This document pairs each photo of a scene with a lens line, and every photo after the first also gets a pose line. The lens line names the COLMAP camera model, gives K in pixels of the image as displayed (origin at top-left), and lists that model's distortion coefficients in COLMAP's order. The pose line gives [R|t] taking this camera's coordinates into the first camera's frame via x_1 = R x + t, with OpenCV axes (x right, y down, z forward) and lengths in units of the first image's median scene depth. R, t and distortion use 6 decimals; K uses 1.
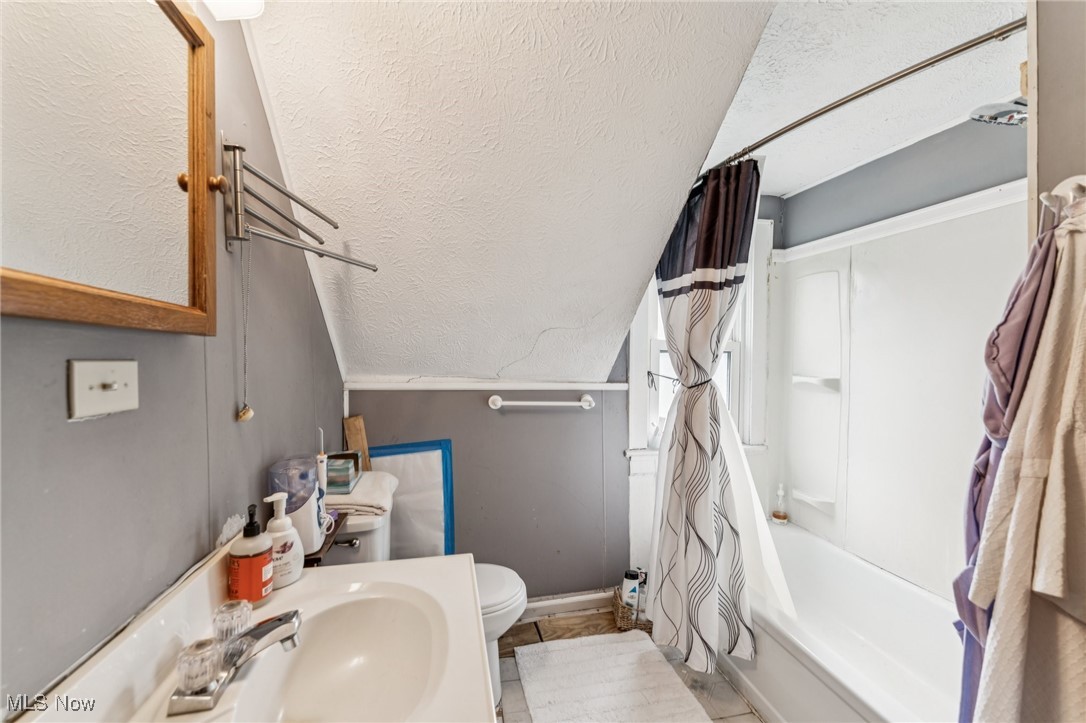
lens RADIAL K [[436.9, 0, 538.1], [0, 436.9, 359.2], [0, 0, 1]] dist [-0.001150, -0.000164]
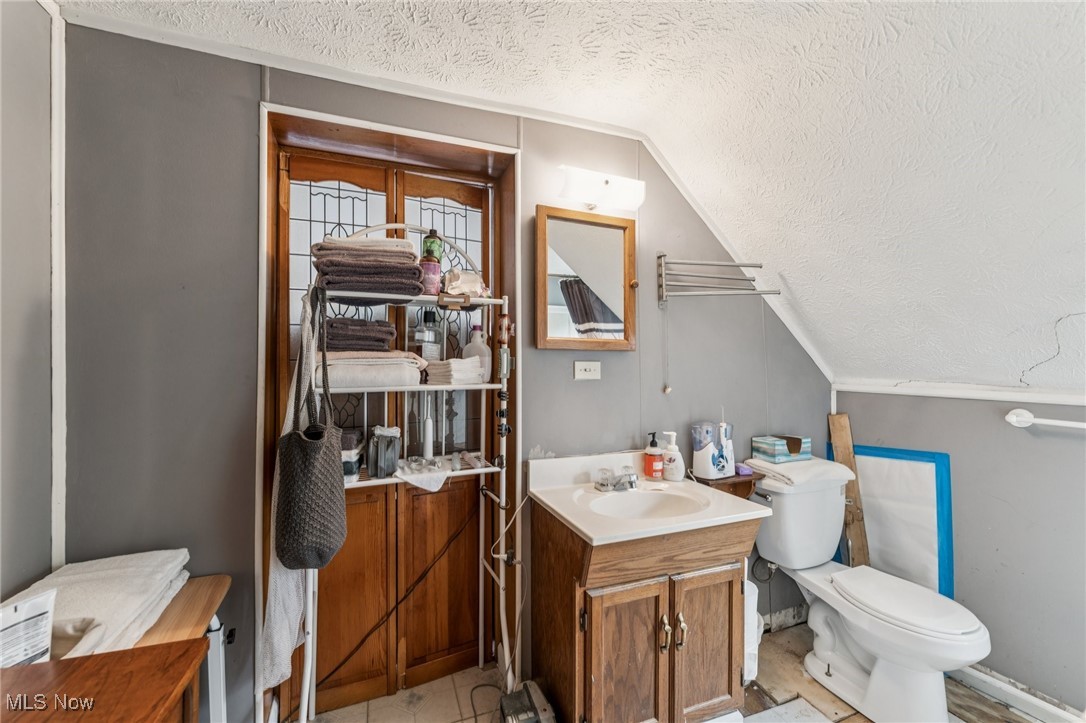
lens RADIAL K [[435.4, 0, 537.8], [0, 435.4, 366.2], [0, 0, 1]] dist [0.000500, 0.000074]
pose [[0.160027, -0.005573, -0.987097, 0.794569], [-0.001891, 0.999980, -0.005952, 0.022399], [0.987111, 0.002819, 0.160013, 0.079383]]
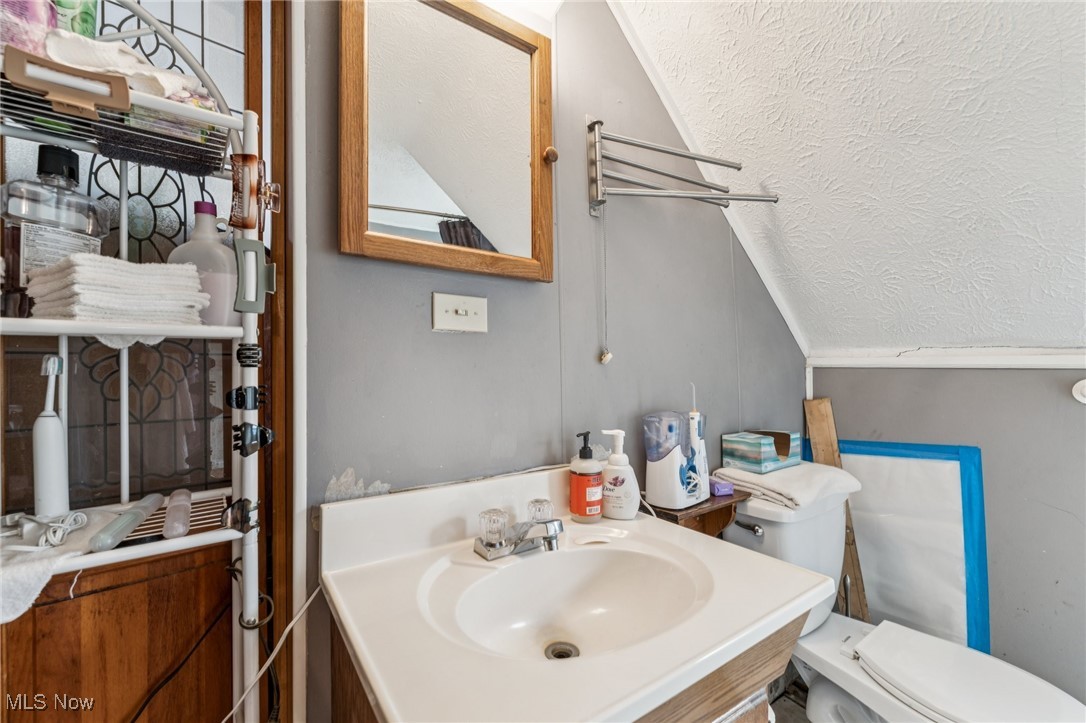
lens RADIAL K [[447.3, 0, 543.4], [0, 447.3, 367.6], [0, 0, 1]] dist [-0.000510, -0.000103]
pose [[0.383753, -0.009031, -0.923392, 0.224107], [0.002718, 0.999959, -0.008650, 0.111089], [0.923432, 0.000810, 0.383762, 0.282604]]
